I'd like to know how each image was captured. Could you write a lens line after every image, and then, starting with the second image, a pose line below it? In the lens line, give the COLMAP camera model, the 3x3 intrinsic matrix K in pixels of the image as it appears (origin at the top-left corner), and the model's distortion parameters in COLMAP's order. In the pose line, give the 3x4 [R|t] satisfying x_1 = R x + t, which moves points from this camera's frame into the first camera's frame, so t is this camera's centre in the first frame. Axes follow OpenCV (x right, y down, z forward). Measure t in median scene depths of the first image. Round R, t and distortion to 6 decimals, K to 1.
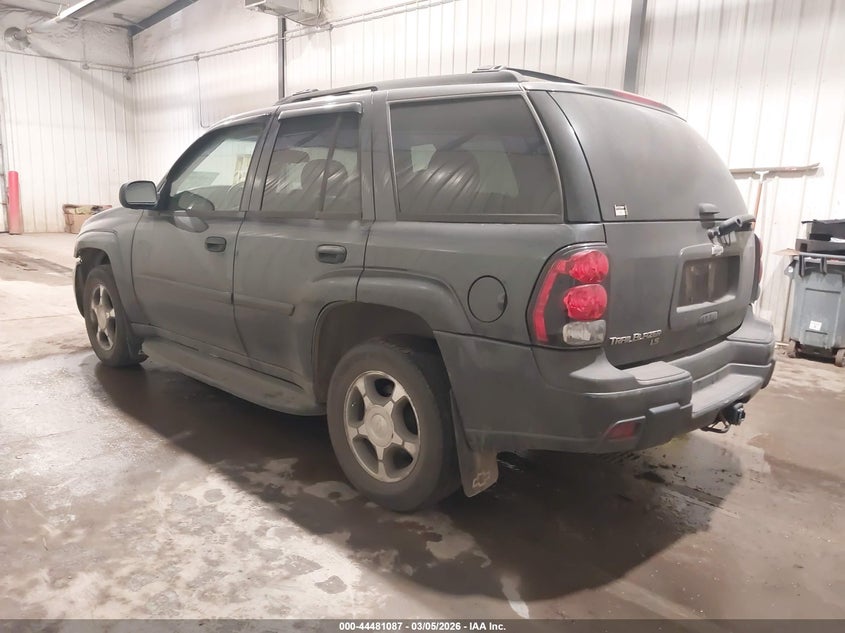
lens RADIAL K [[661.0, 0, 420.1], [0, 661.0, 317.5], [0, 0, 1]] dist [0.006206, -0.002367]
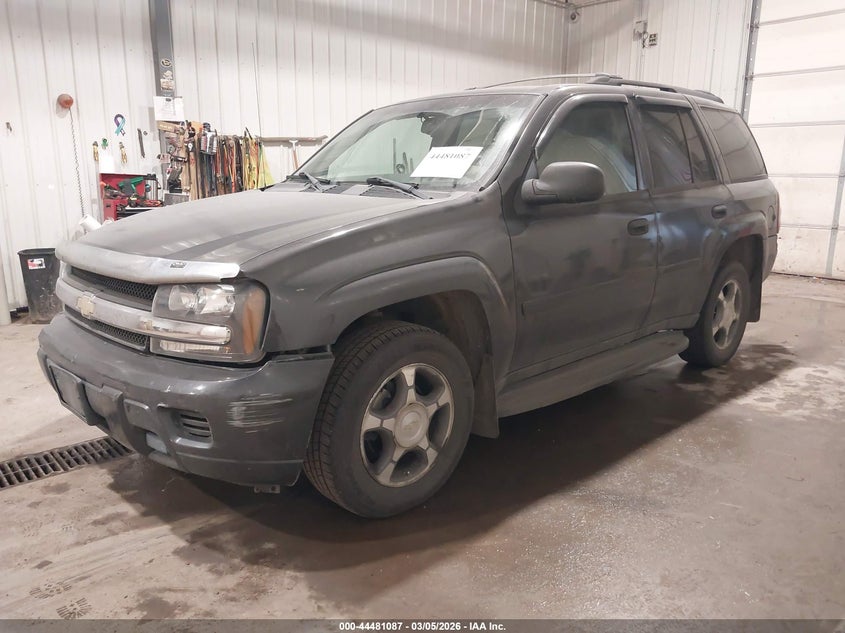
lens RADIAL K [[661.0, 0, 420.1], [0, 661.0, 317.5], [0, 0, 1]] dist [0.006206, -0.002367]
pose [[0.055397, -0.255310, 0.965271, -1.589598], [0.192264, 0.951391, 0.240605, -0.341456], [-0.979778, 0.172258, 0.101791, 1.513431]]
